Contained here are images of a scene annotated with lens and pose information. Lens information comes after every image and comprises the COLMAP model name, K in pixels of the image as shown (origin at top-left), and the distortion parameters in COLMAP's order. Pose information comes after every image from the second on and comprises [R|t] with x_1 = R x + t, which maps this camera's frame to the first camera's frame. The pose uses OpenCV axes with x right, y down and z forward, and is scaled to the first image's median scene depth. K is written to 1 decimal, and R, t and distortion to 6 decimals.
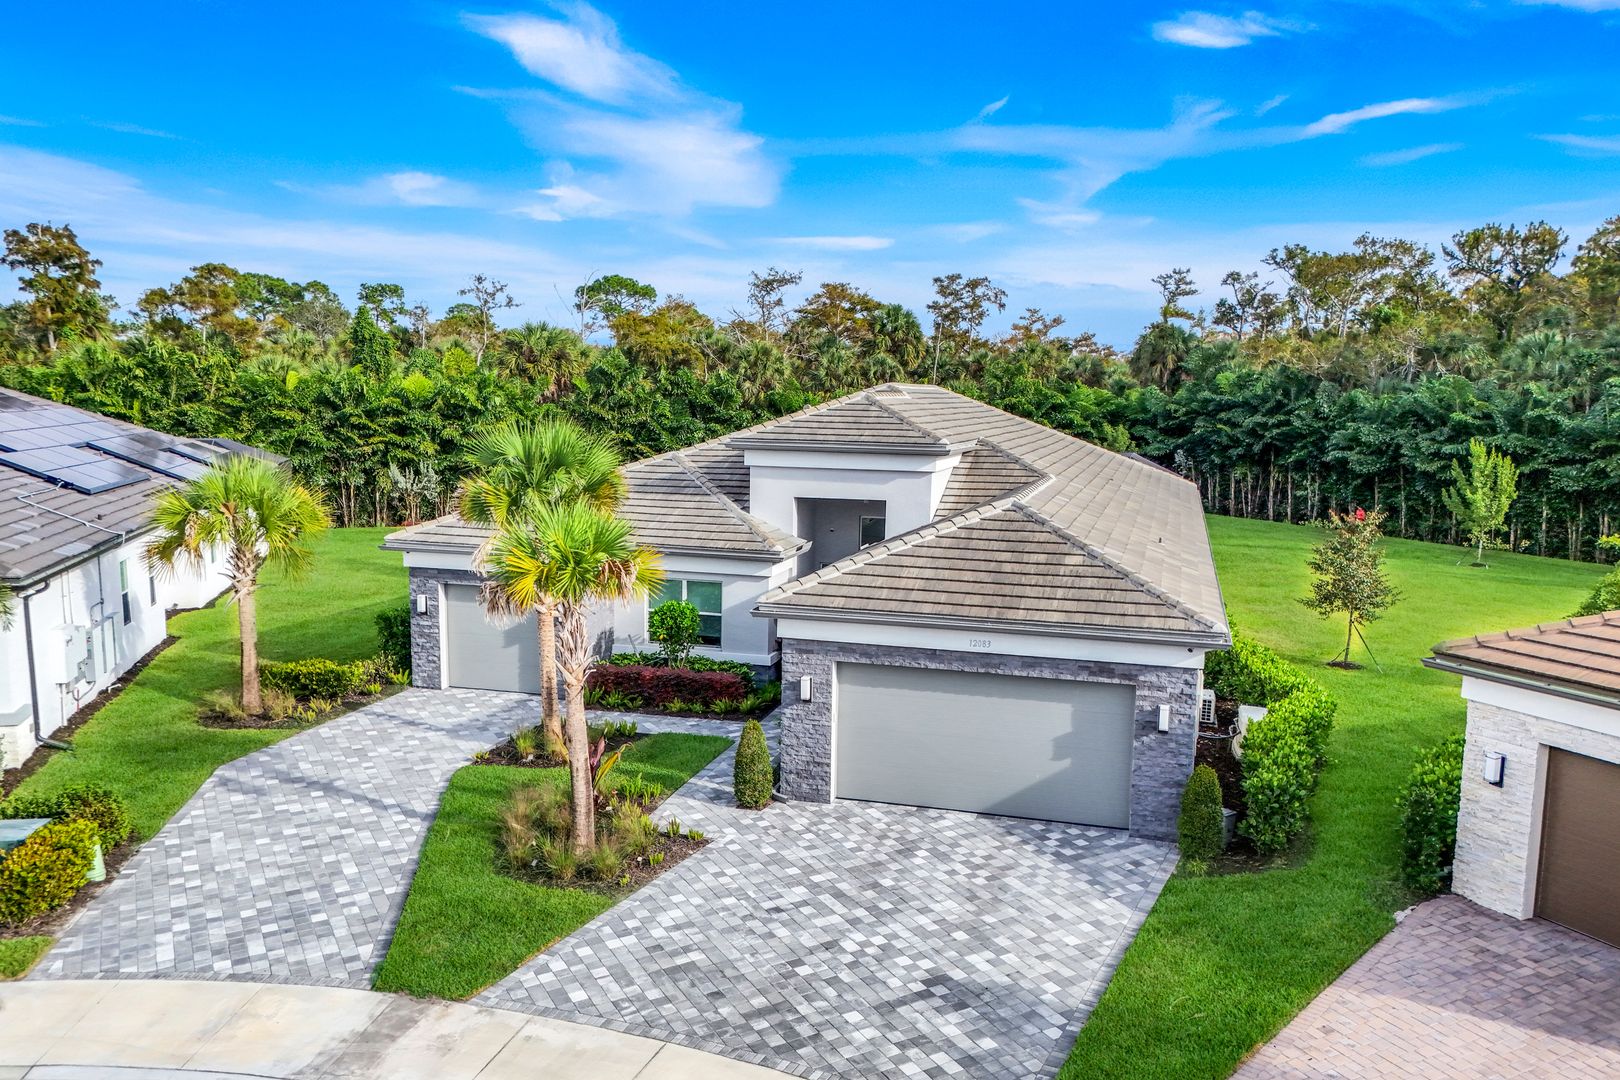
lens RADIAL K [[1240.2, 0, 831.1], [0, 1240.2, 564.0], [0, 0, 1]] dist [0.077614, -0.070894]
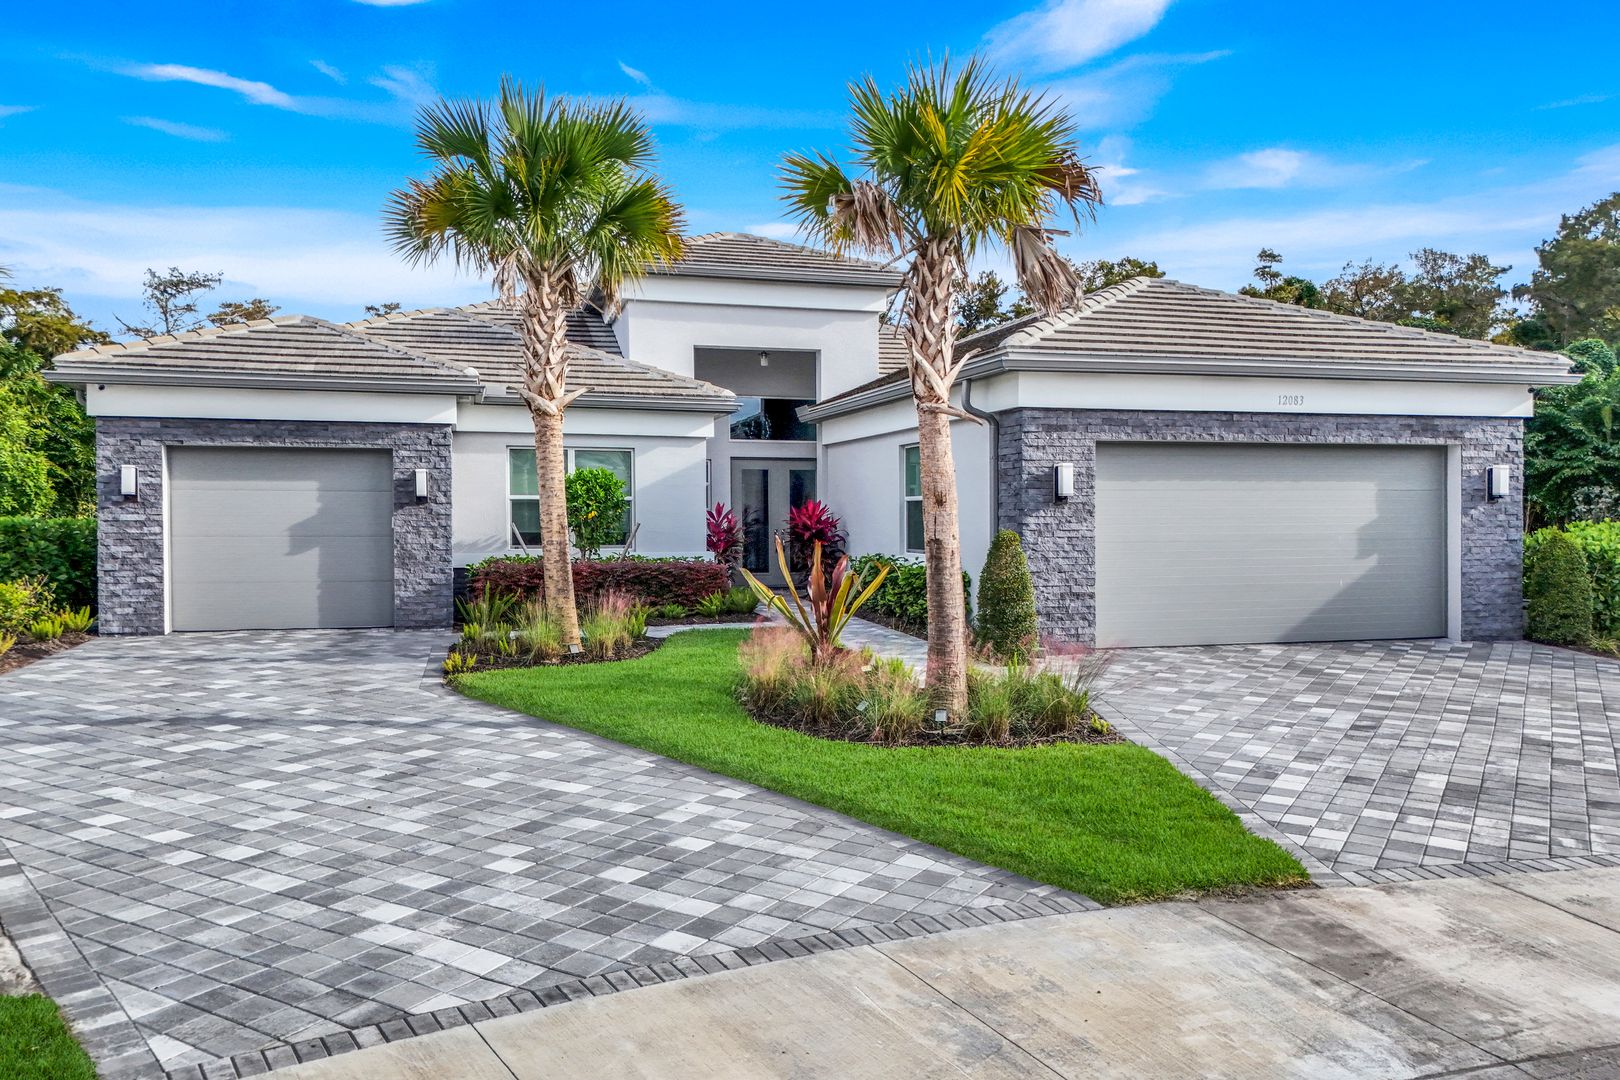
lens RADIAL K [[1235.2, 0, 833.1], [0, 1235.2, 543.4], [0, 0, 1]] dist [0.049775, -0.000129]
pose [[0.853180, -0.026592, 0.520938, -0.345646], [0.082592, 0.992988, -0.084579, 0.130710], [-0.515036, 0.115187, 0.849394, 0.362470]]
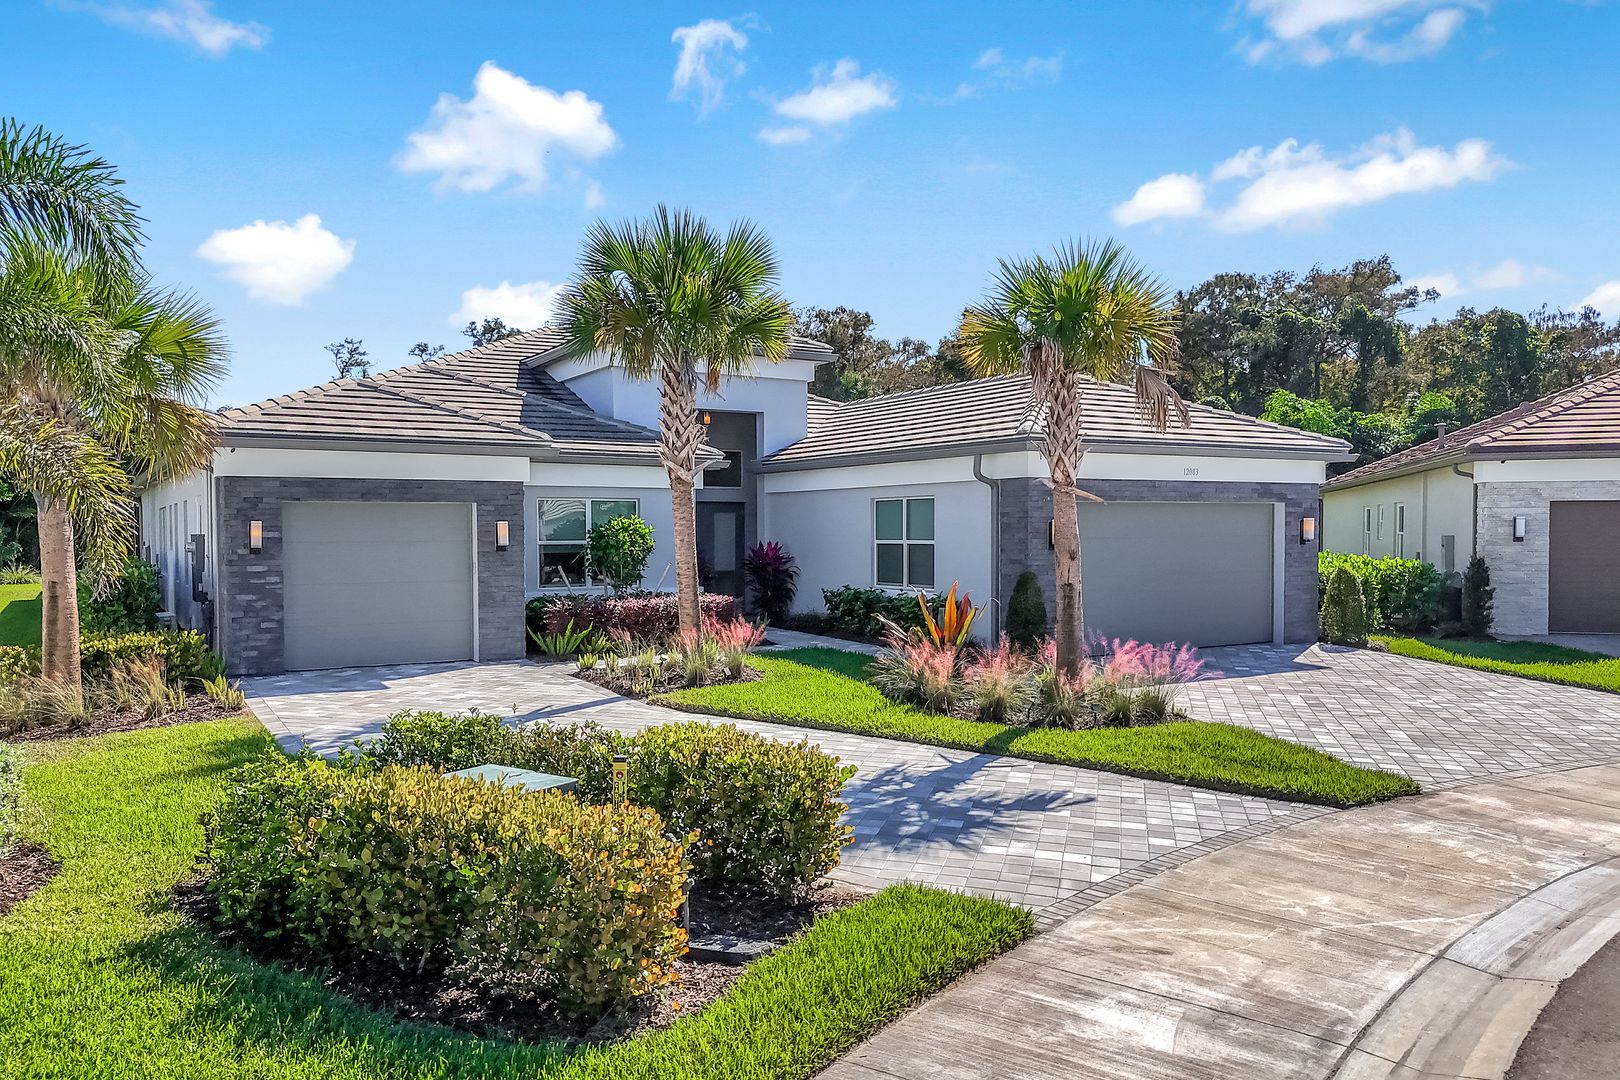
lens RADIAL K [[1193.2, 0, 810.0], [0, 1193.2, 540.0], [0, 0, 1]] dist [0.058222, -0.047834]
pose [[0.686446, -0.026517, 0.726697, -0.561243], [0.115477, 0.990629, -0.072933, 0.107531], [-0.717953, 0.133981, 0.683075, 0.387682]]
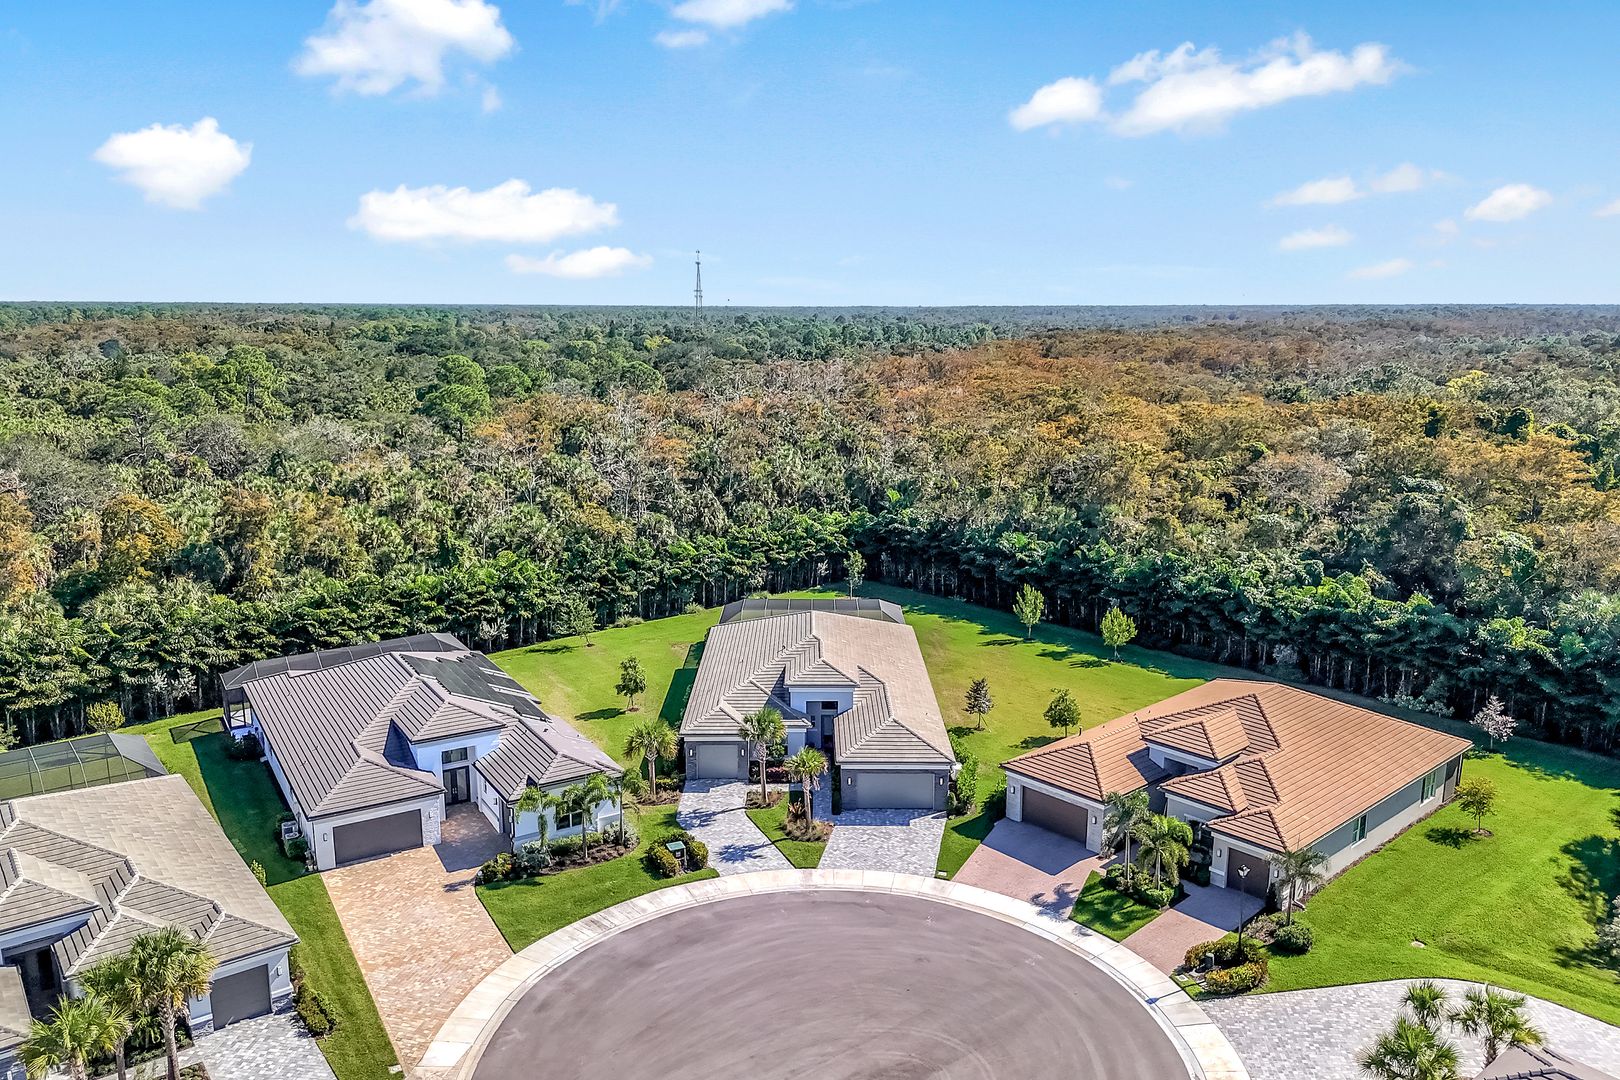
lens RADIAL K [[1188.7, 0, 812.5], [0, 1188.7, 579.7], [0, 0, 1]] dist [0.062556, -0.054330]
pose [[0.963548, -0.076109, 0.256482, -0.729773], [0.052587, 0.993859, 0.097363, -0.627746], [-0.262317, -0.080327, 0.961633, -1.733943]]
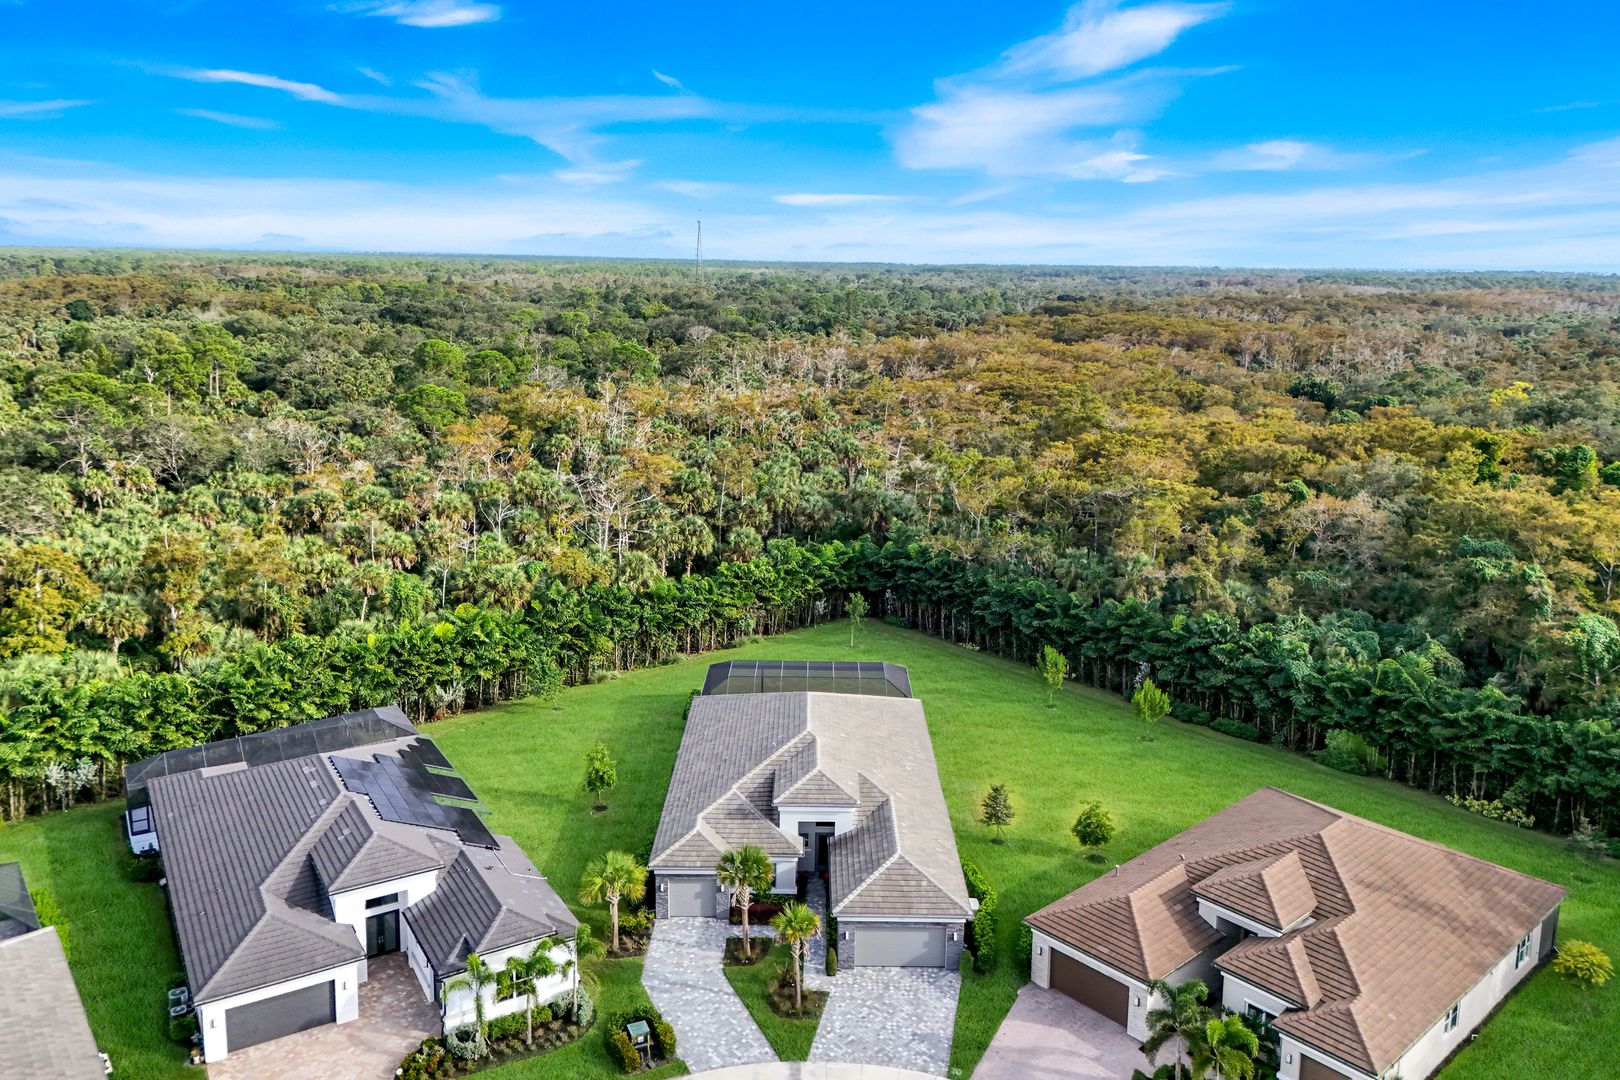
lens RADIAL K [[1227.6, 0, 826.1], [0, 1227.6, 482.7], [0, 0, 1]] dist [0.072271, -0.066579]
pose [[0.961522, -0.052613, 0.269641, -0.630860], [0.039712, 0.997800, 0.053083, -0.894107], [-0.271841, -0.040332, 0.961497, -1.451268]]
